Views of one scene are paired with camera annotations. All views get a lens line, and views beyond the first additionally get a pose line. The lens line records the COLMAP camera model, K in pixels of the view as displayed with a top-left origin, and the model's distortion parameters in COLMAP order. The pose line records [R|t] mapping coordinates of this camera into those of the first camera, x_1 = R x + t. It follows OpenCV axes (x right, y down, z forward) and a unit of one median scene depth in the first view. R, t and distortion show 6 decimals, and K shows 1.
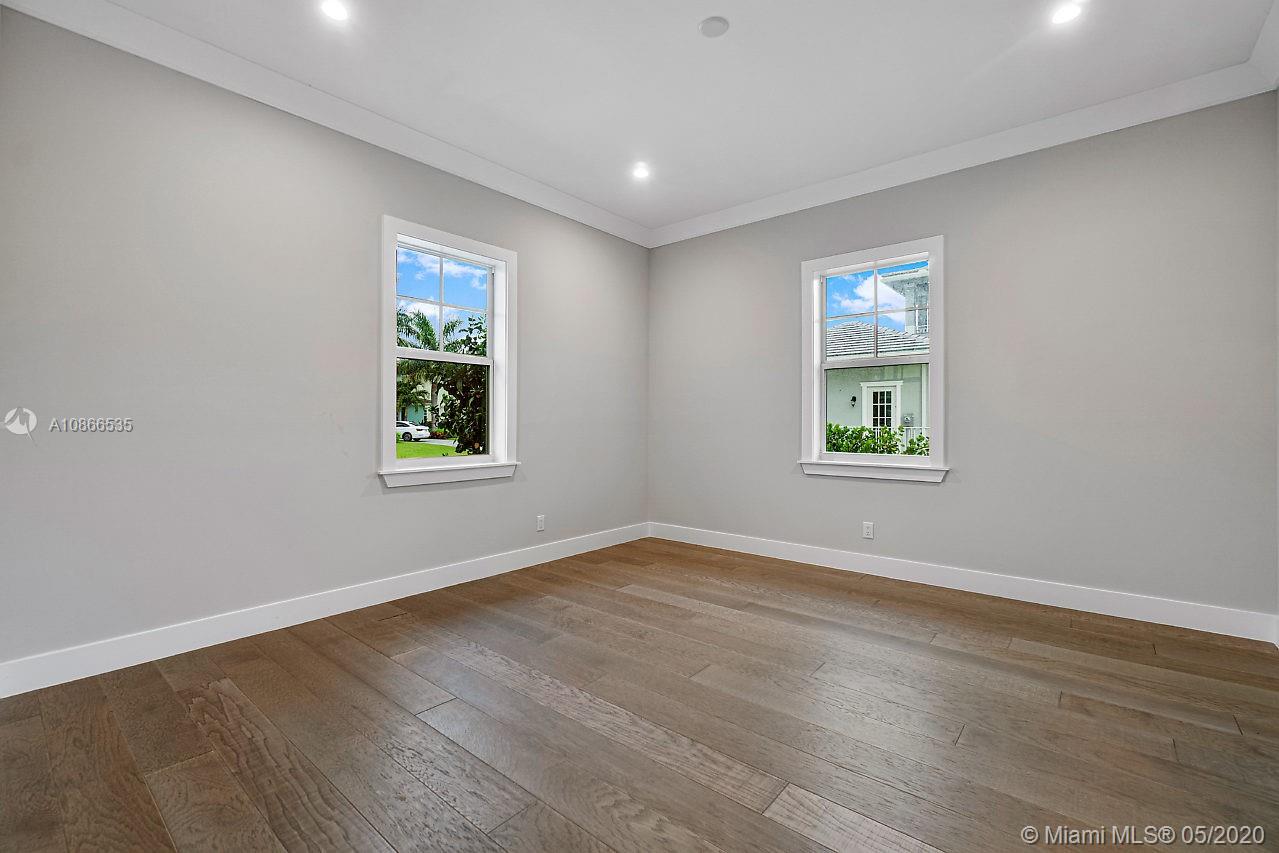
lens RADIAL K [[555.9, 0, 638.9], [0, 555.9, 422.2], [0, 0, 1]] dist [-0.001702, -0.000030]
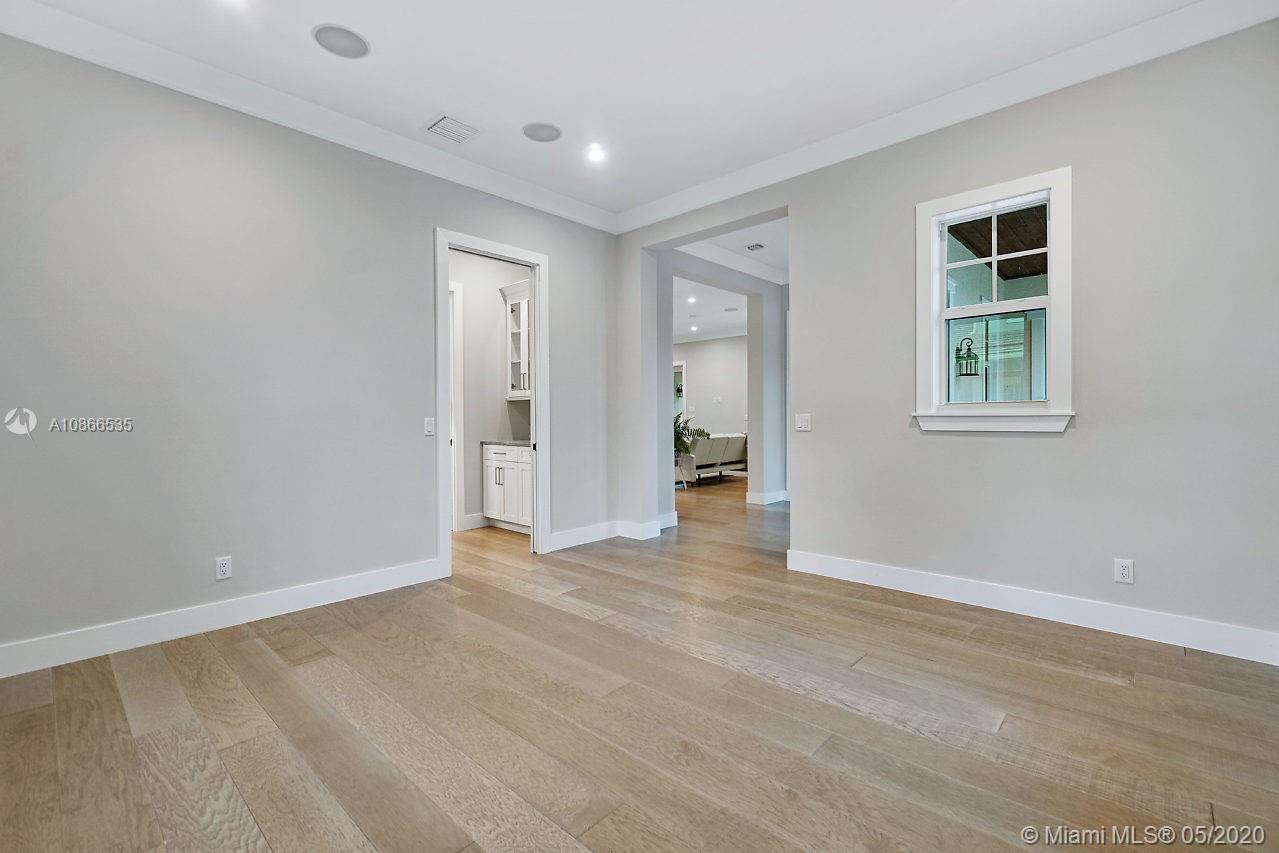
lens RADIAL K [[555.9, 0, 638.9], [0, 555.9, 422.2], [0, 0, 1]] dist [-0.001702, -0.000030]
pose [[-0.998721, 0.008132, 0.049902, 0.026256], [0.008600, 0.999921, 0.009162, 0.004129], [-0.049823, 0.009580, -0.998712, 1.906195]]
